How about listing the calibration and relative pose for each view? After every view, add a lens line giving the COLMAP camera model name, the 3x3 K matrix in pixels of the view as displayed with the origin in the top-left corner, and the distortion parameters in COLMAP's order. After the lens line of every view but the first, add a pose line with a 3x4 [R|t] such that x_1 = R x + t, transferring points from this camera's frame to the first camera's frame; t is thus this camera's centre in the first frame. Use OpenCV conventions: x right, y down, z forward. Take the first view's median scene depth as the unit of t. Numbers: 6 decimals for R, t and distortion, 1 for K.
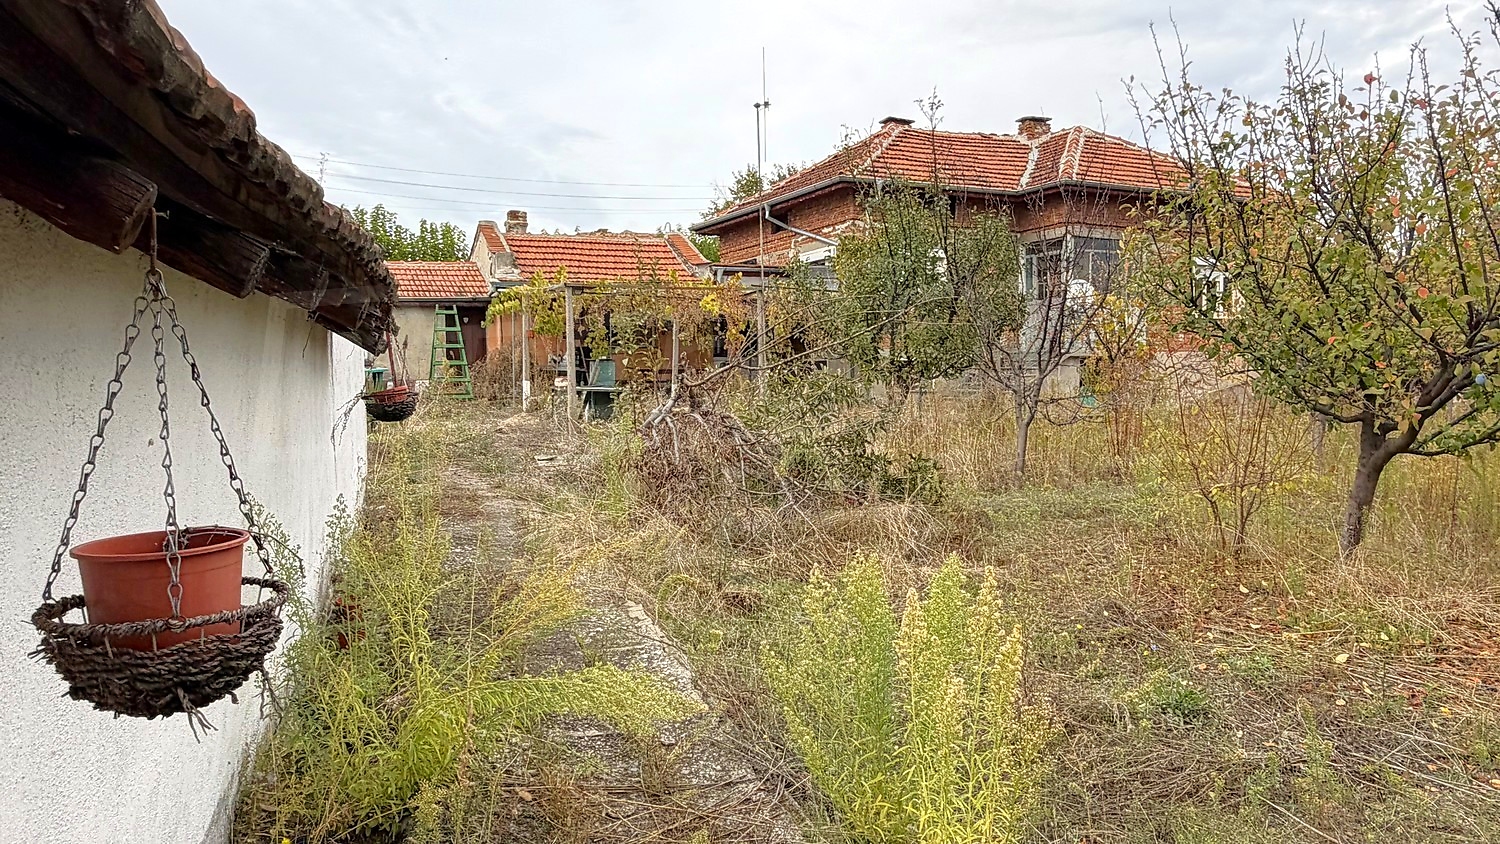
lens RADIAL K [[1109.6, 0, 741.7], [0, 1109.6, 419.3], [0, 0, 1]] dist [0.006313, 0.022545]
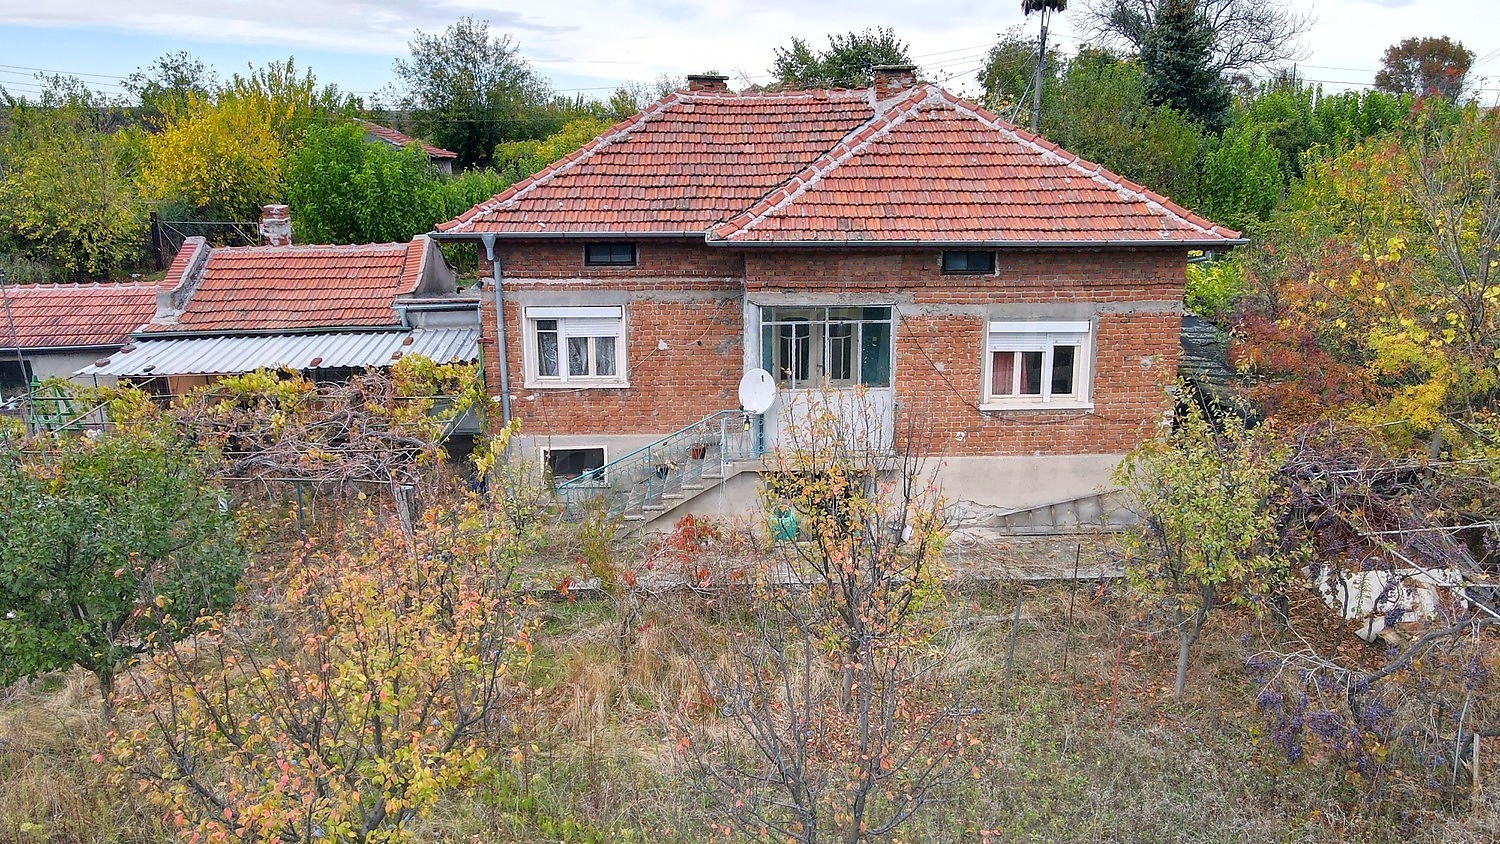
lens RADIAL K [[1109.6, 0, 749.3], [0, 1109.6, 415.6], [0, 0, 1]] dist [0.006313, 0.022545]
pose [[0.923272, 0.096652, -0.371789, 0.538336], [-0.012398, 0.974824, 0.222633, -0.243237], [0.383947, -0.200942, 0.901226, 0.320828]]
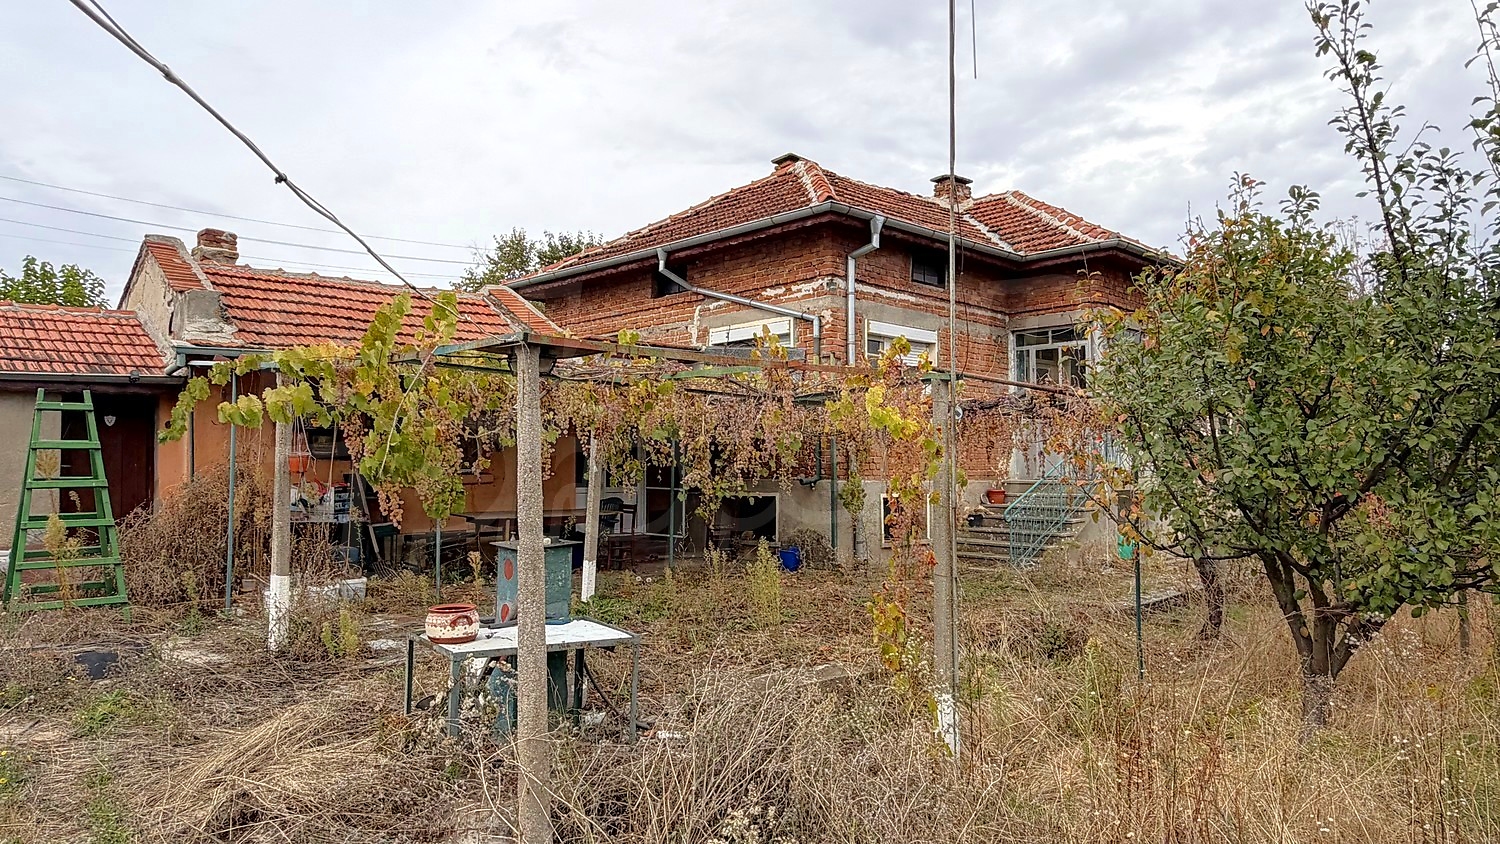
lens RADIAL K [[999.7, 0, 755.4], [0, 999.7, 419.8], [0, 0, 1]] dist [0.018849, -0.002541]
pose [[0.941740, 0.022522, 0.335587, -0.120565], [0.005710, 0.996541, -0.082902, -0.047912], [-0.336294, 0.079988, 0.938354, 0.452482]]
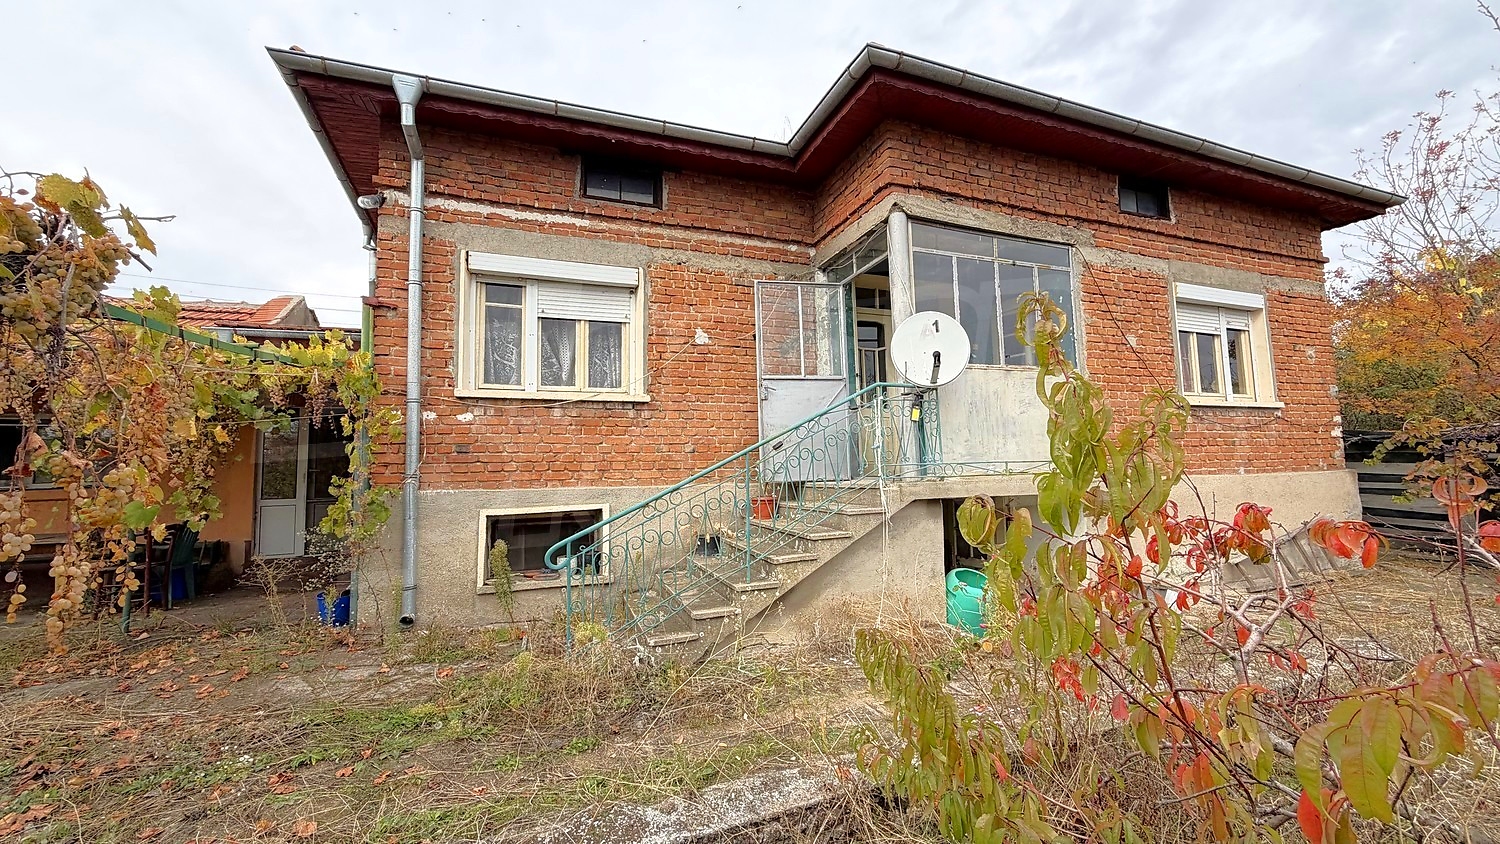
lens RADIAL K [[598.4, 0, 746.7], [0, 598.4, 423.4], [0, 0, 1]] dist [-0.003337, 0.000551]
pose [[0.997343, -0.022939, -0.069143, 0.237677], [0.015288, 0.993900, -0.109220, -0.058368], [0.071227, 0.107872, 0.991610, 0.736222]]
